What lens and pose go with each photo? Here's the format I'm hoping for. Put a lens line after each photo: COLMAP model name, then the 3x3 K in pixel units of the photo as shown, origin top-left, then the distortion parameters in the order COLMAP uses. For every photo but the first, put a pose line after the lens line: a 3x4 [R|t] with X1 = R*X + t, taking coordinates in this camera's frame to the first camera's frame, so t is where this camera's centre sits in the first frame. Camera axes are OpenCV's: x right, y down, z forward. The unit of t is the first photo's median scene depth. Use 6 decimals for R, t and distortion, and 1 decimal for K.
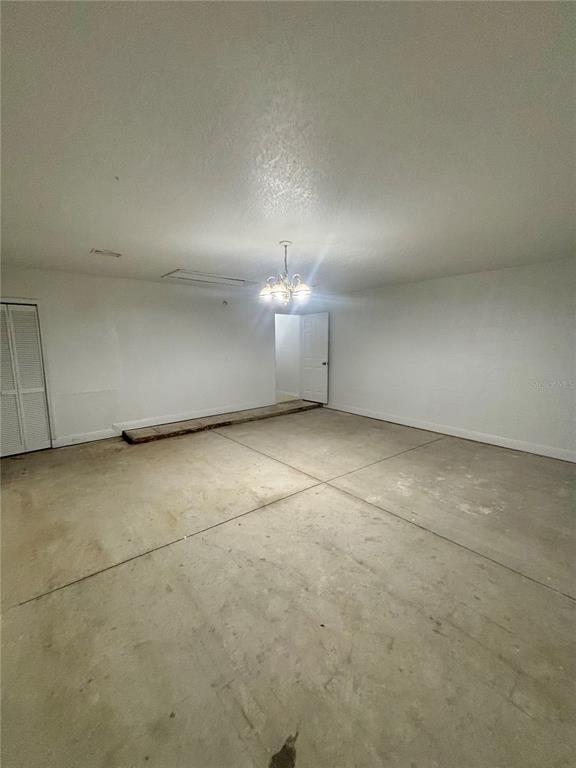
lens RADIAL K [[305.7, 0, 288.0], [0, 305.7, 384.0], [0, 0, 1]] dist [0.000928, 0.000066]
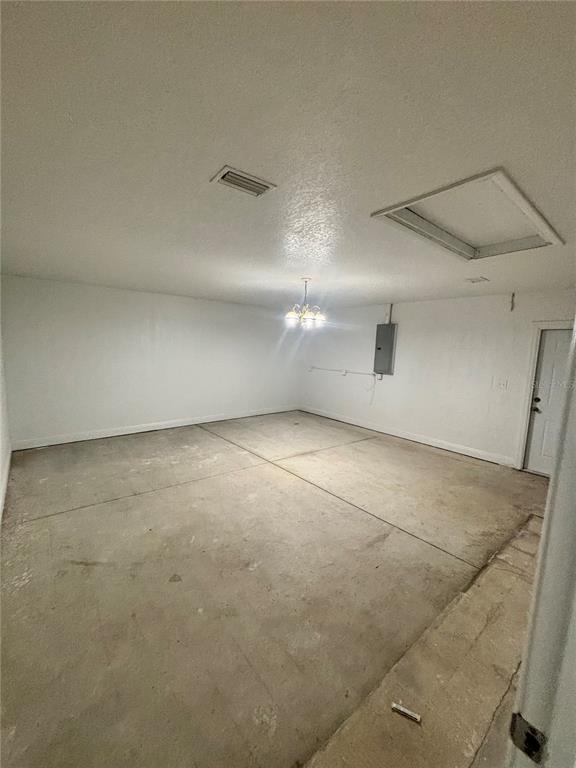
lens RADIAL K [[305.7, 0, 288.0], [0, 305.7, 384.0], [0, 0, 1]] dist [0.000928, 0.000066]
pose [[-0.999444, -0.032125, 0.008929, 0.039559], [-0.028697, 0.965133, 0.260183, -0.344650], [-0.016975, 0.259782, -0.965518, 2.164673]]
